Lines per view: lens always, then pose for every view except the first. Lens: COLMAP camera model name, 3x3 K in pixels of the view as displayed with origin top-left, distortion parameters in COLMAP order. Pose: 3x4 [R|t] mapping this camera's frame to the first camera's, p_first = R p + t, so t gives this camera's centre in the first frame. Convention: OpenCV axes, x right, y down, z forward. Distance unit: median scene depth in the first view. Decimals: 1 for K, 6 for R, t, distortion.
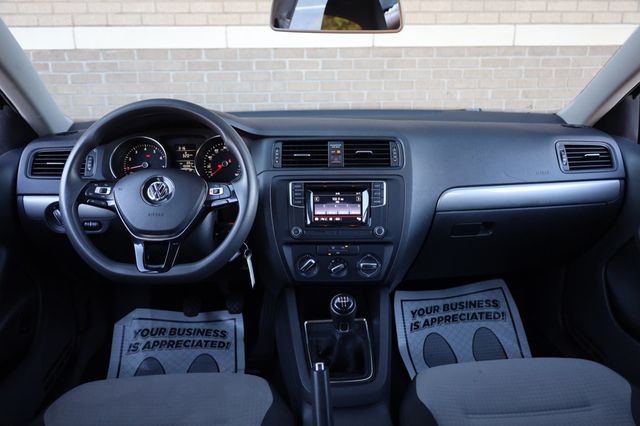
lens RADIAL K [[537.9, 0, 322.4], [0, 537.9, 214.6], [0, 0, 1]] dist [0.008751, -0.001448]
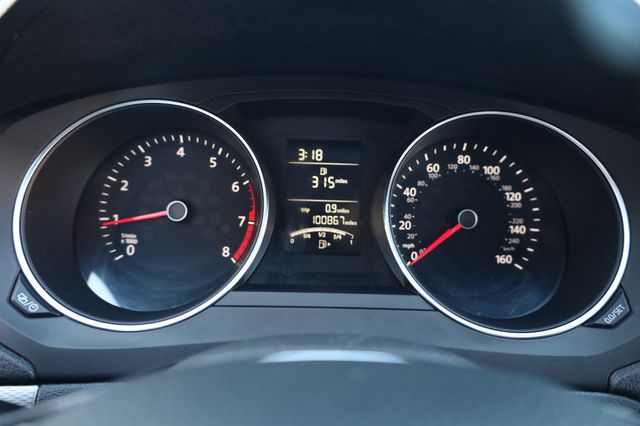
lens RADIAL K [[434.4, 0, 319.0], [0, 434.4, 214.5], [0, 0, 1]] dist [-0.010625, 0.003009]
pose [[0.998333, 0.050378, -0.028177, -0.272733], [-0.049862, 0.998580, 0.018735, -0.106074], [0.029081, -0.017299, 0.999427, 0.848947]]
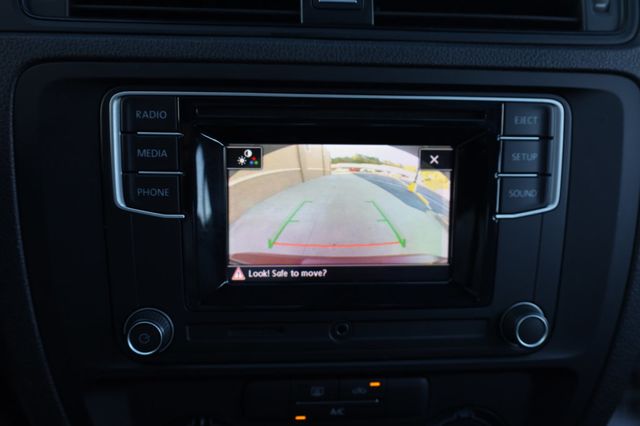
lens RADIAL K [[656.4, 0, 320.9], [0, 656.4, 212.1], [0, 0, 1]] dist [0.007229, 0.000000]
pose [[0.993079, 0.003730, 0.117391, -0.011092], [-0.020241, 0.989976, 0.139778, -0.051853], [-0.115693, -0.141187, 0.983200, 0.735591]]
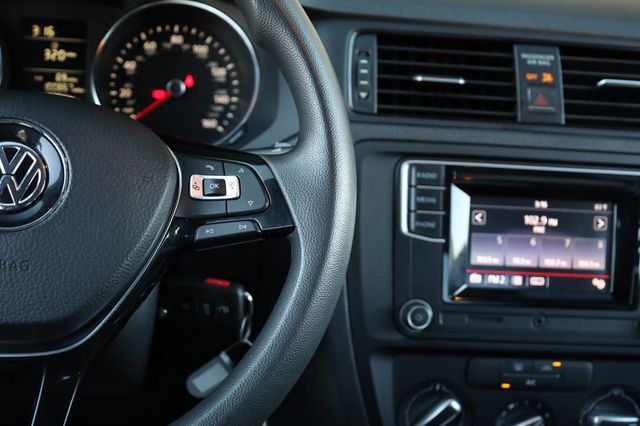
lens RADIAL K [[1008.8, 0, 335.2], [0, 1008.8, 215.4], [0, 0, 1]] dist [0.016237, 0.000000]
pose [[0.988275, 0.052751, 0.143282, -0.184614], [-0.056386, 0.998179, 0.021424, -0.038427], [-0.141891, -0.029252, 0.989450, 0.402470]]
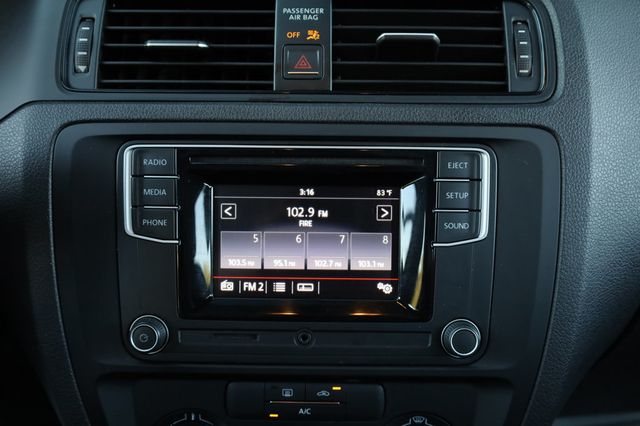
lens RADIAL K [[726.0, 0, 321.2], [0, 726.0, 208.1], [0, 0, 1]] dist [0.007265, 0.000000]
pose [[0.999865, 0.015333, 0.005863, 0.033373], [-0.015548, 0.999137, 0.038515, -0.044986], [-0.005268, -0.038601, 0.999241, 0.637524]]
